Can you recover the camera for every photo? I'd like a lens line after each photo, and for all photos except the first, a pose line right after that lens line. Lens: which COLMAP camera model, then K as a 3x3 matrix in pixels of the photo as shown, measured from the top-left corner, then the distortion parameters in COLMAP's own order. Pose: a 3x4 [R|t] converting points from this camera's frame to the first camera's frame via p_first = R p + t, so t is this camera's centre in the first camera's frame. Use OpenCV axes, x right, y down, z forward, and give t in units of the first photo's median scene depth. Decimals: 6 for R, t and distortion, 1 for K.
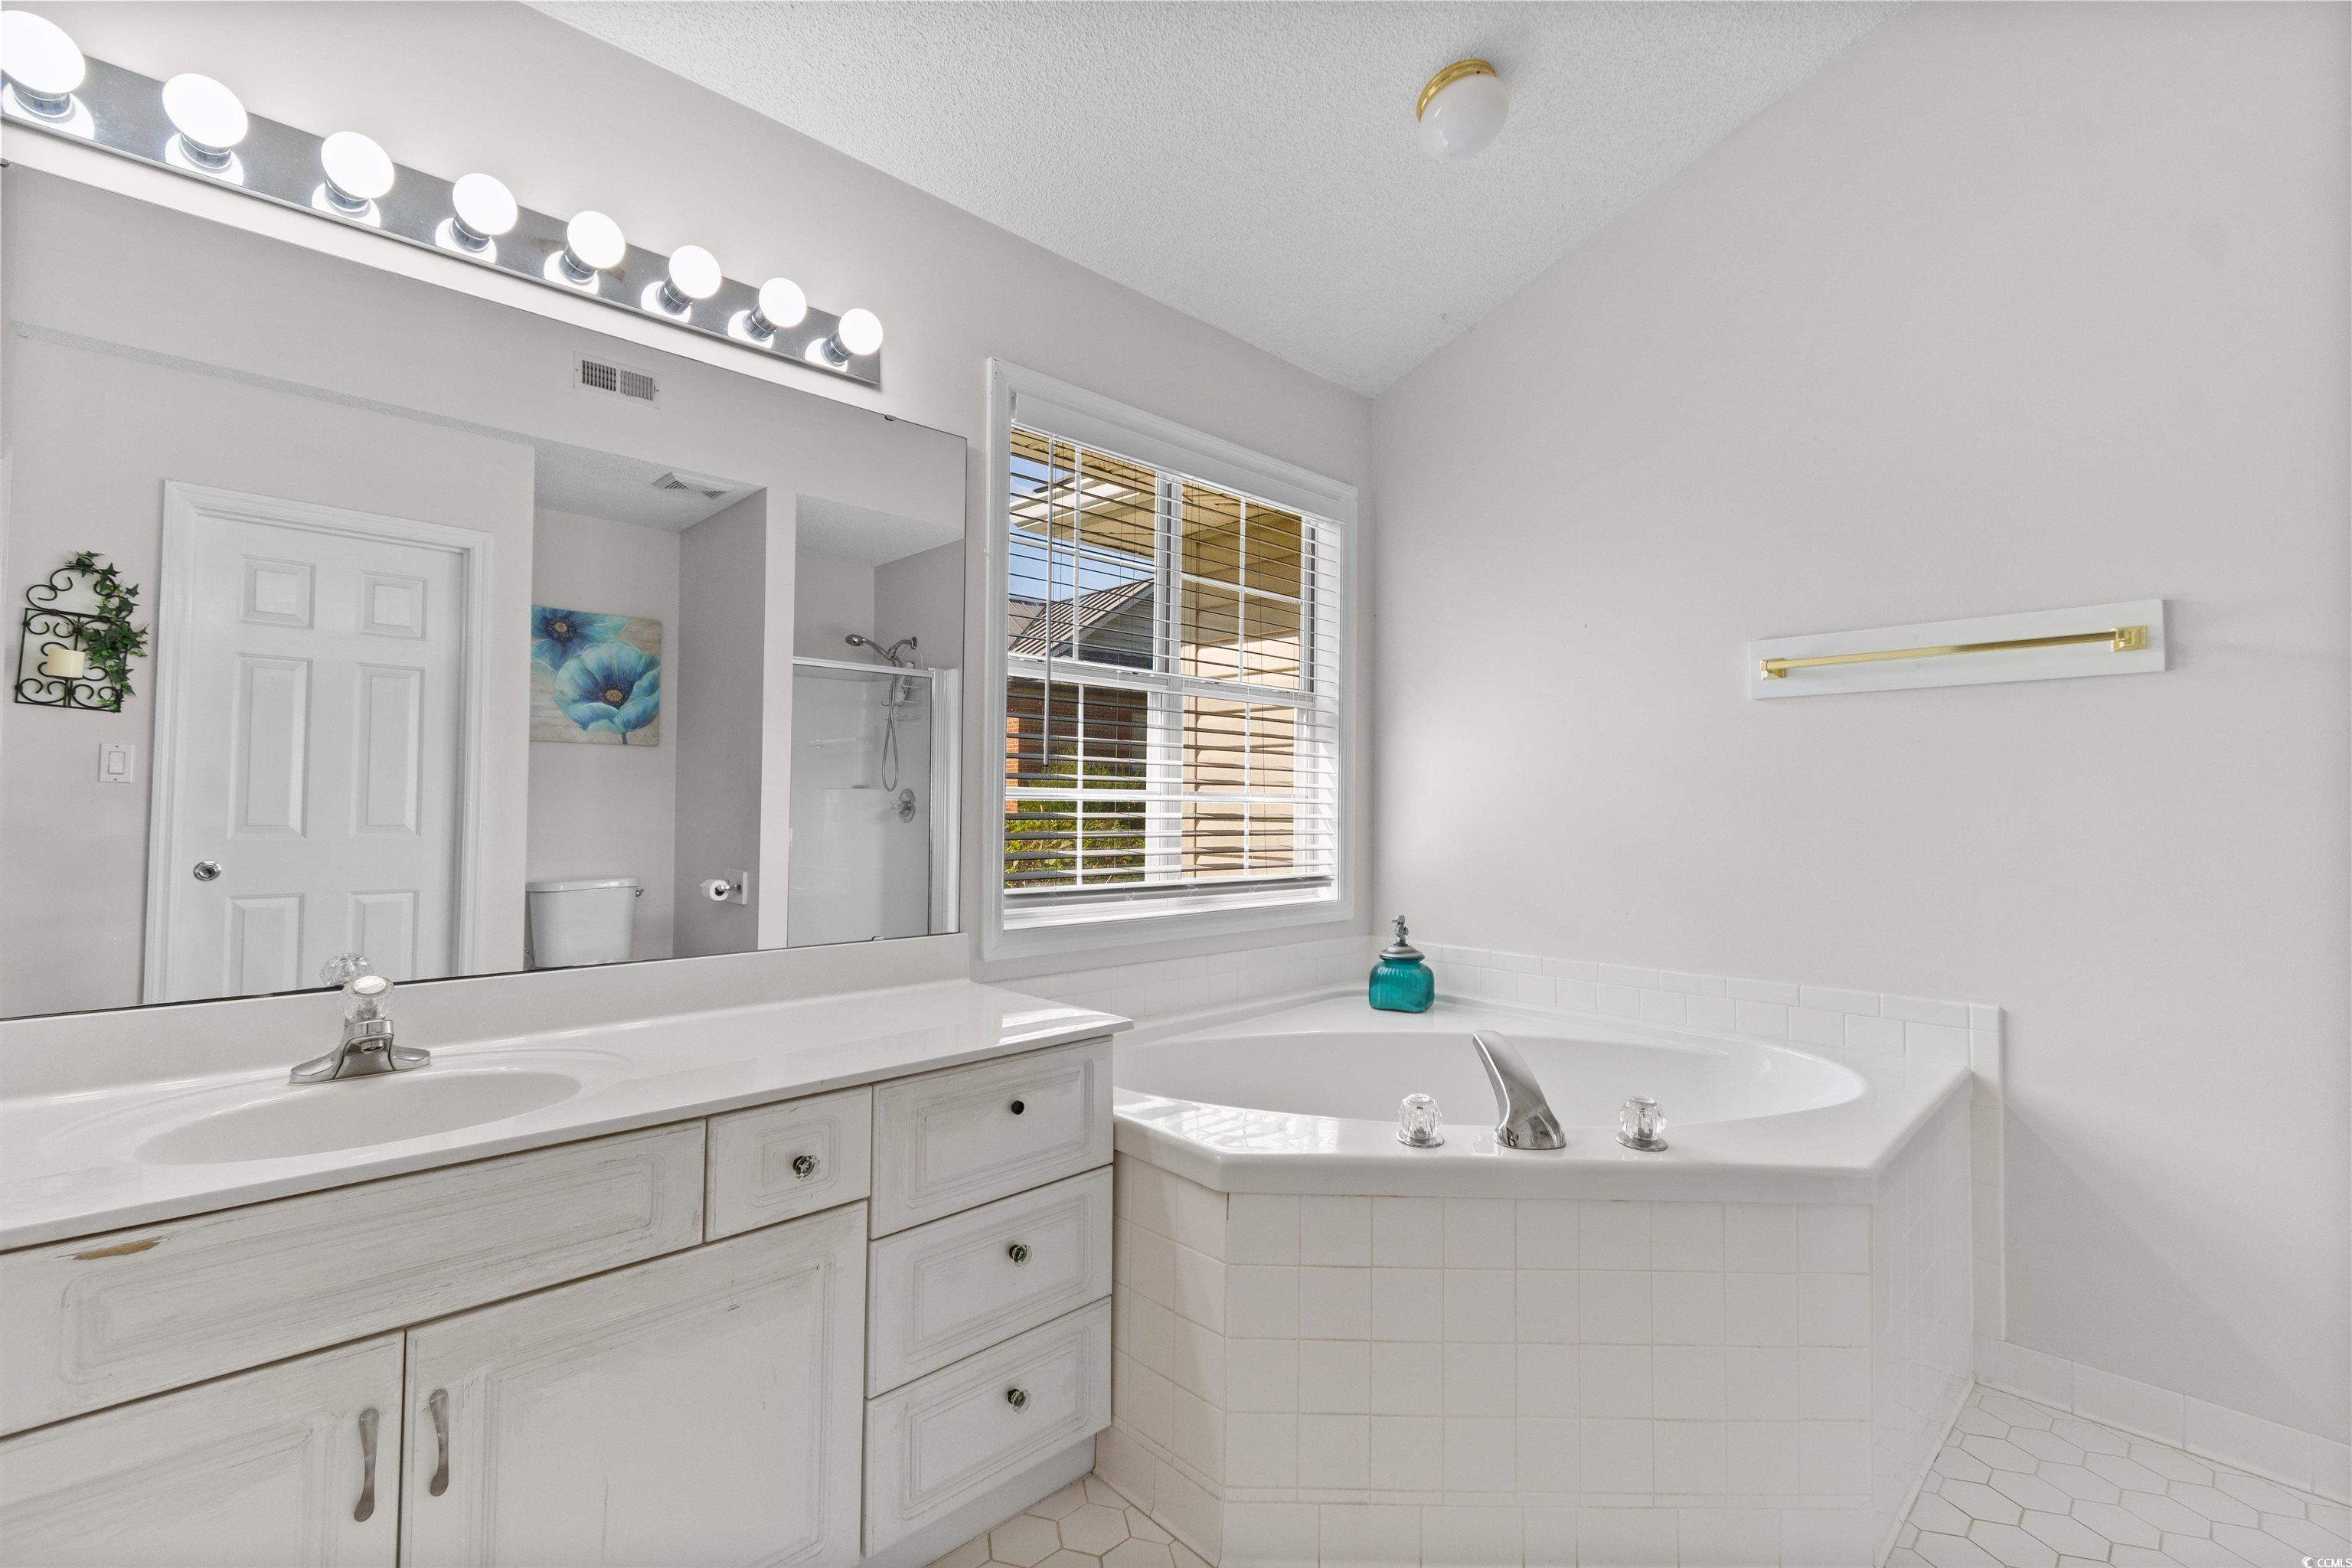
lens RADIAL K [[1025.9, 0, 1181.5], [0, 1025.9, 782.0], [0, 0, 1]] dist [0.001805, 0.000145]
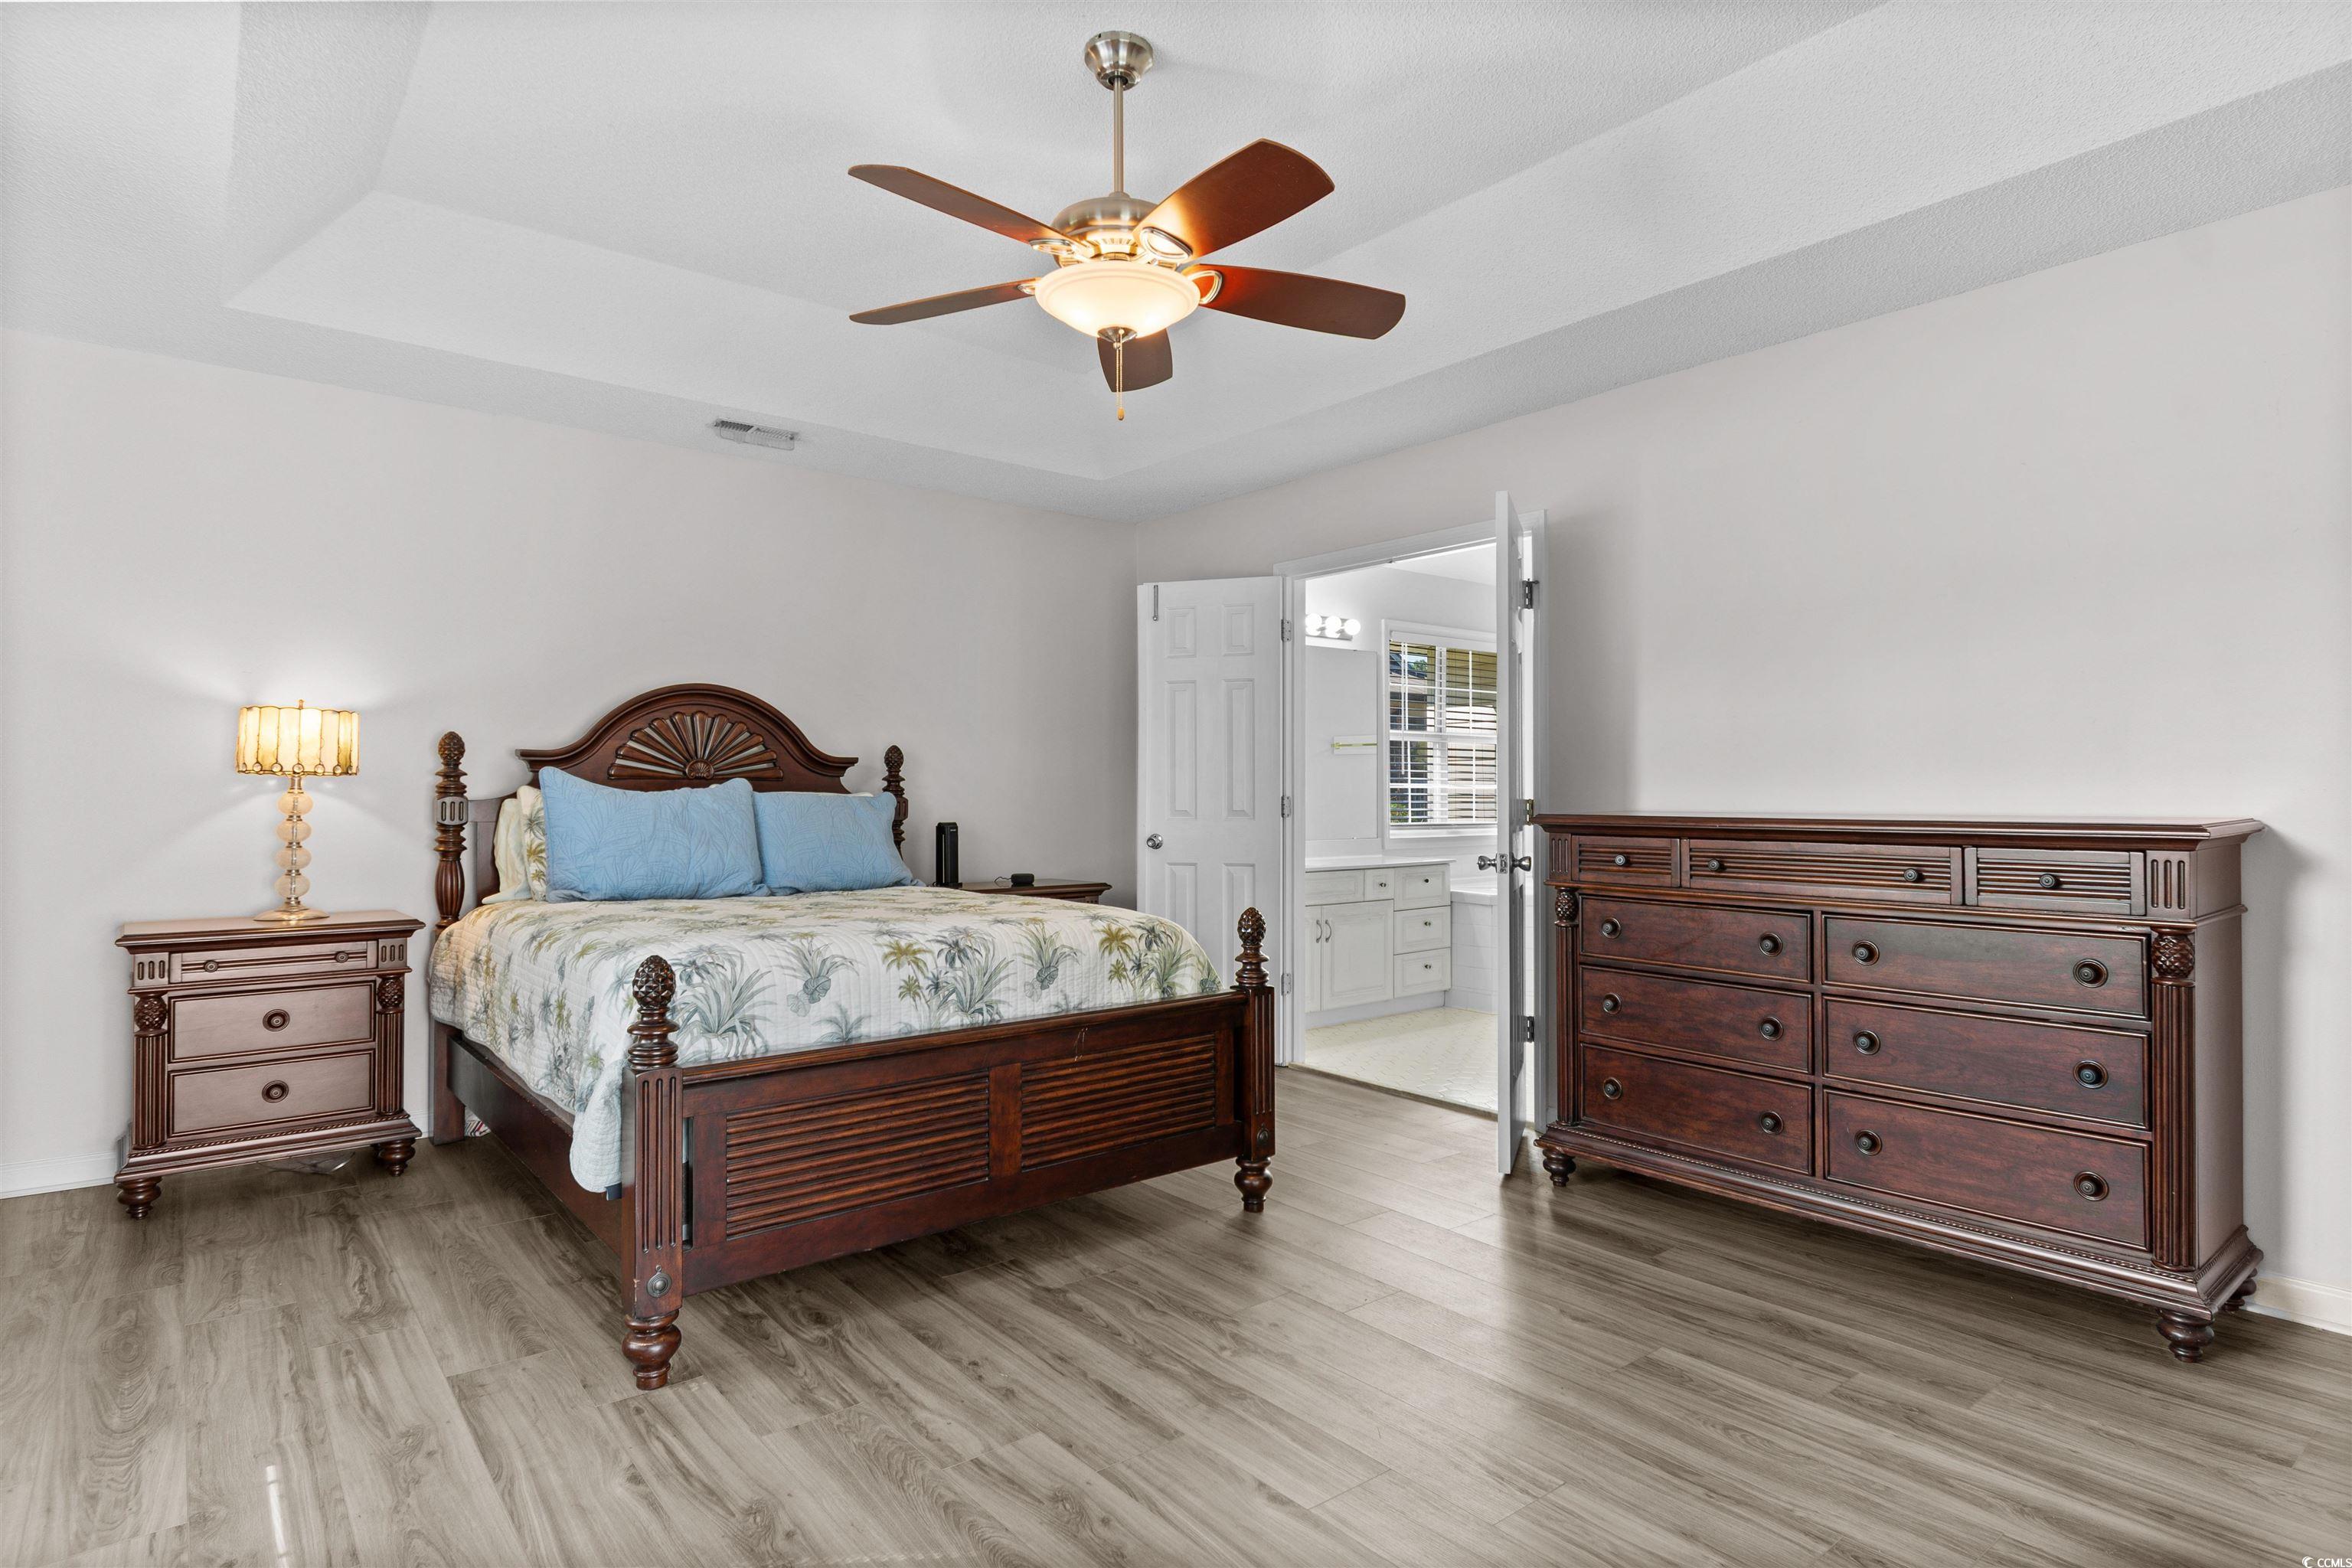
lens RADIAL K [[1226.1, 0, 1171.0], [0, 1226.1, 787.7], [0, 0, 1]] dist [0.001159, 0.000014]
pose [[0.996414, -0.005586, -0.084431, -0.418194], [0.007481, 0.999727, 0.022142, -0.051388], [0.084285, -0.022694, 0.996183, -1.947756]]
